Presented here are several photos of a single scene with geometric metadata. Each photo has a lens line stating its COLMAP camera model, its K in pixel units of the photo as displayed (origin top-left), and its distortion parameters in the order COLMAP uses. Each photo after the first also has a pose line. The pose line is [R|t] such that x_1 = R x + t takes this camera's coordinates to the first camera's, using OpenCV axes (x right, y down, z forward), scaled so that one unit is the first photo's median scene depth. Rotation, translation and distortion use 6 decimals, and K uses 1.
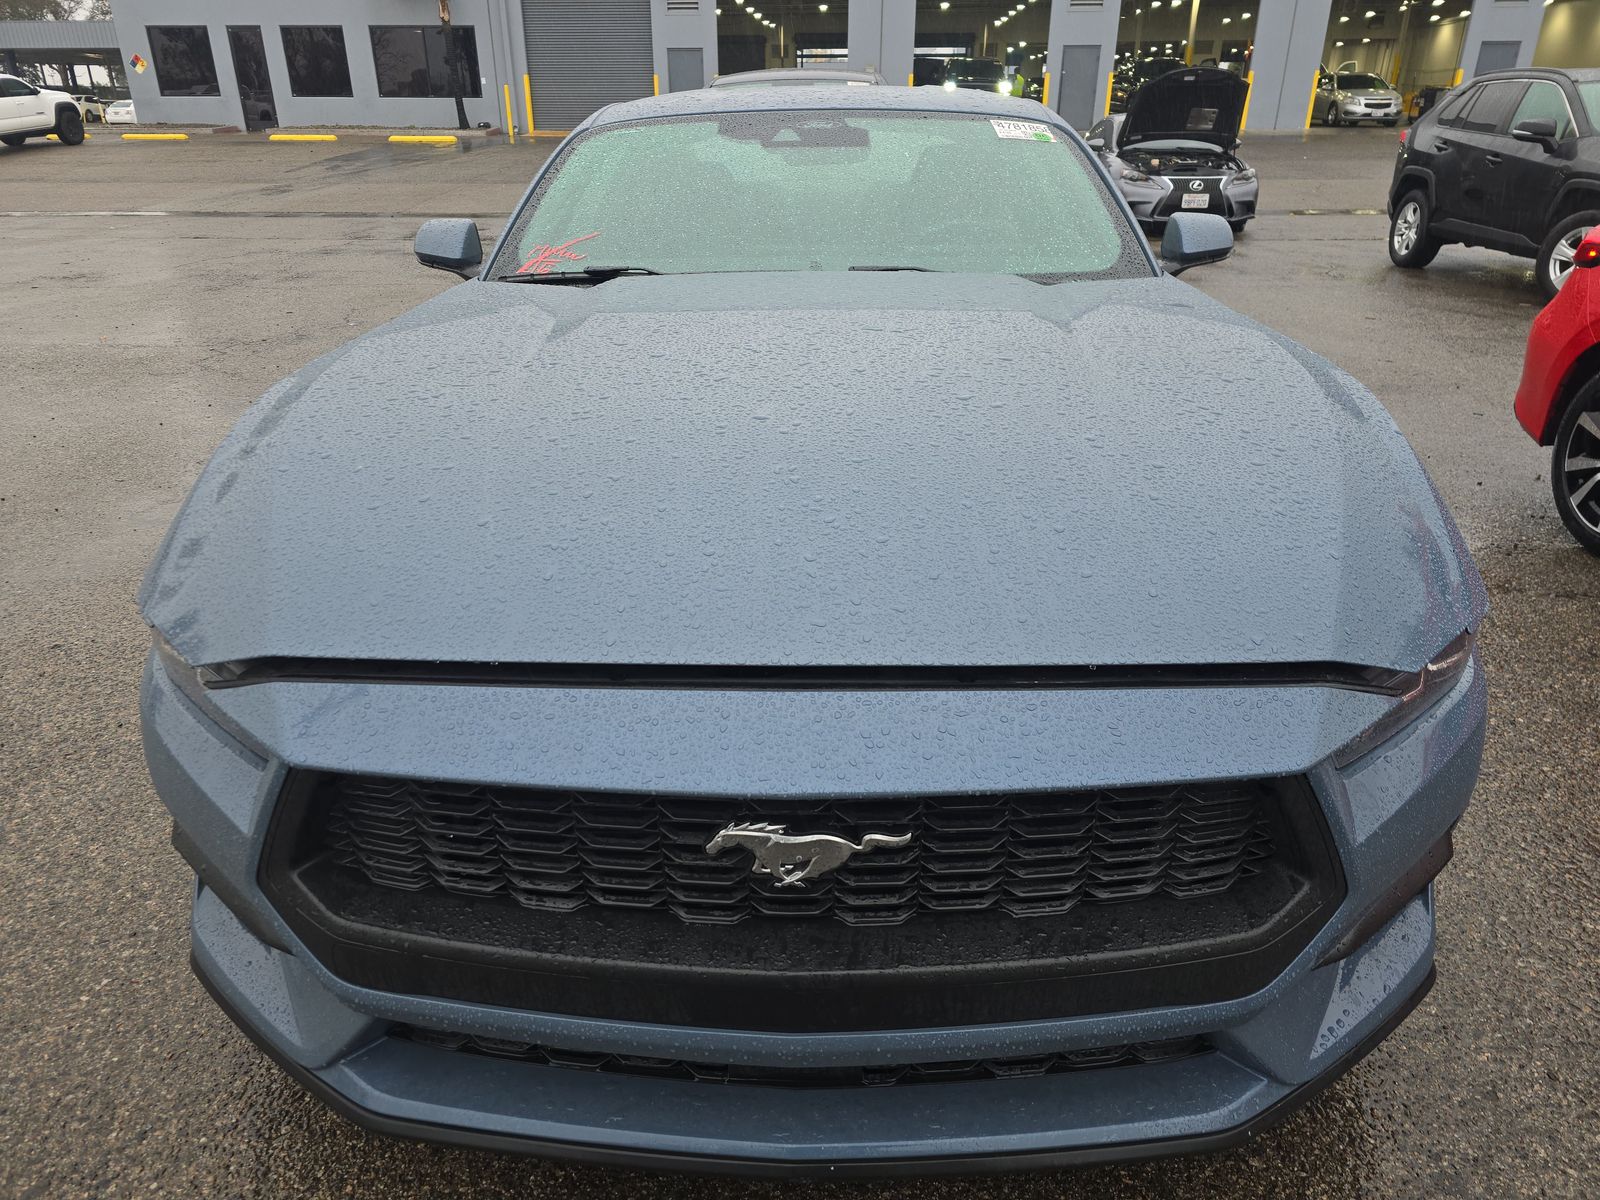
lens RADIAL K [[1089.2, 0, 800.0], [0, 1089.2, 600.0], [0, 0, 1]] dist [0.059539, -0.050514]
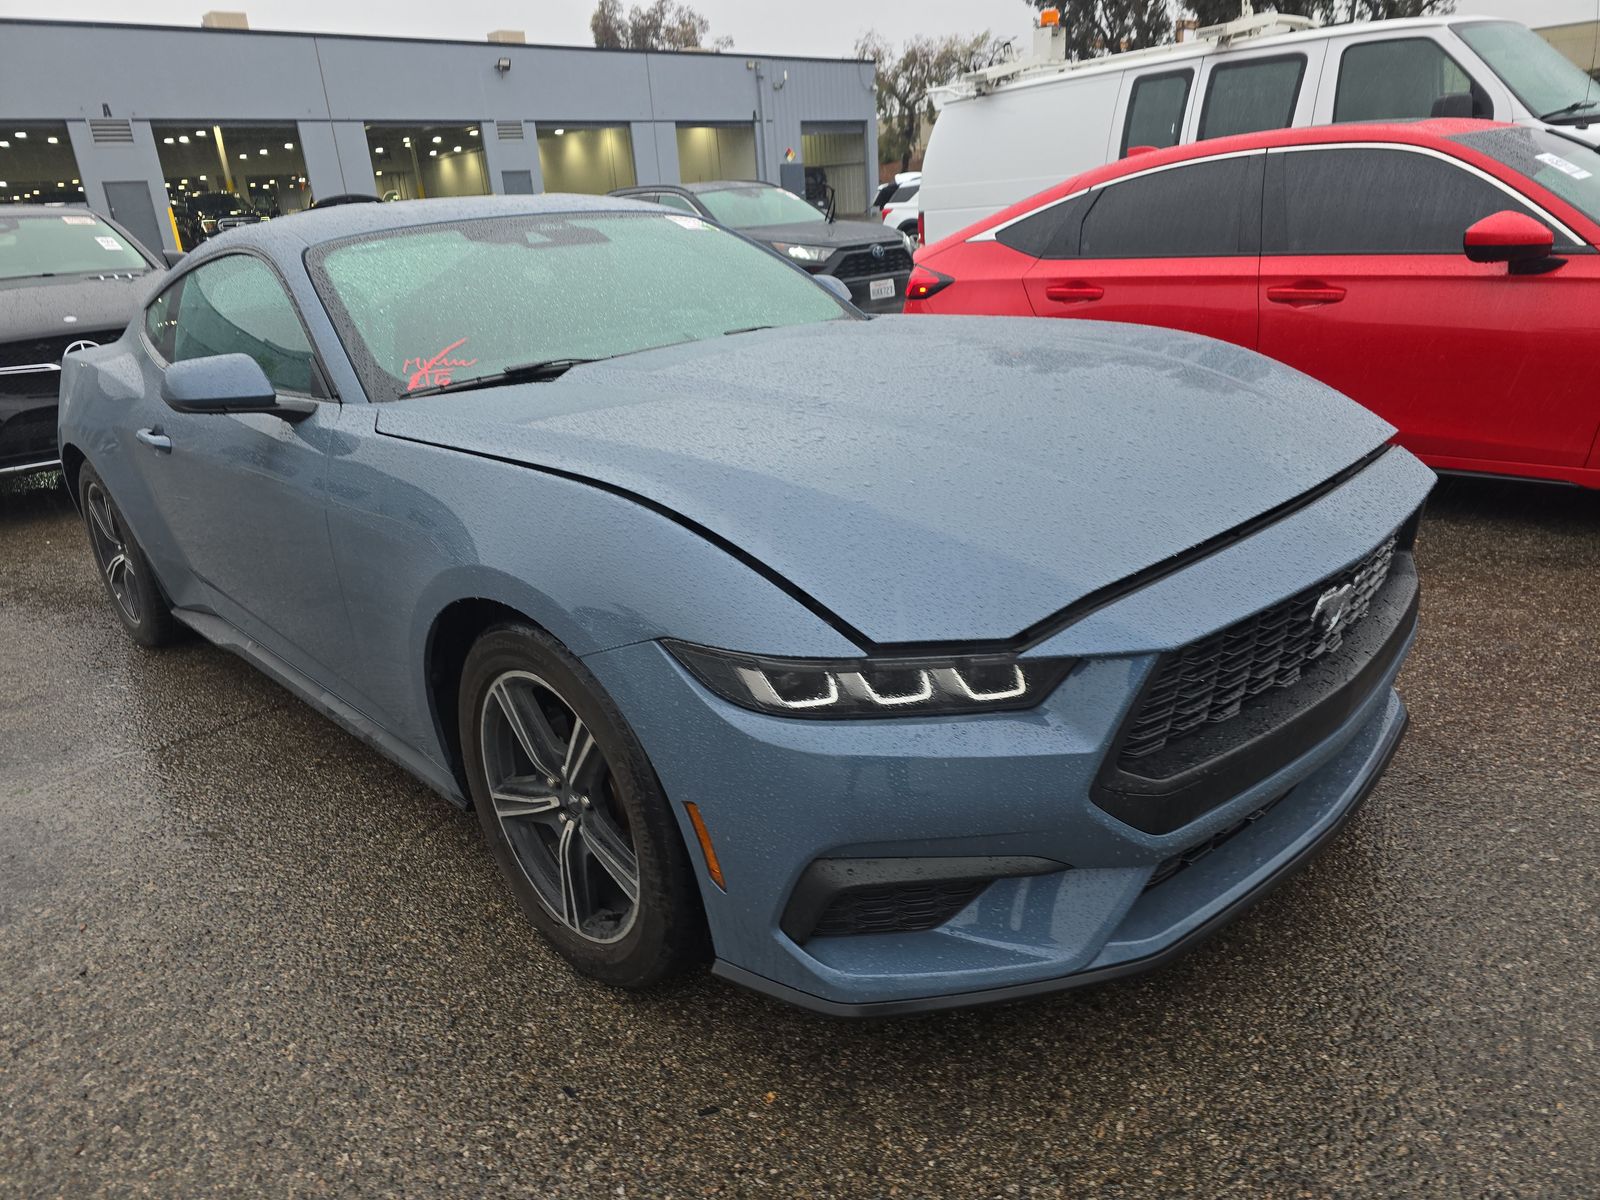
lens RADIAL K [[1089.2, 0, 800.0], [0, 1089.2, 600.0], [0, 0, 1]] dist [0.059539, -0.050514]
pose [[0.687185, -0.285543, 0.668014, -0.715789], [0.351956, 0.935256, 0.037720, -0.049045], [-0.635535, 0.209190, 0.743192, 0.132240]]
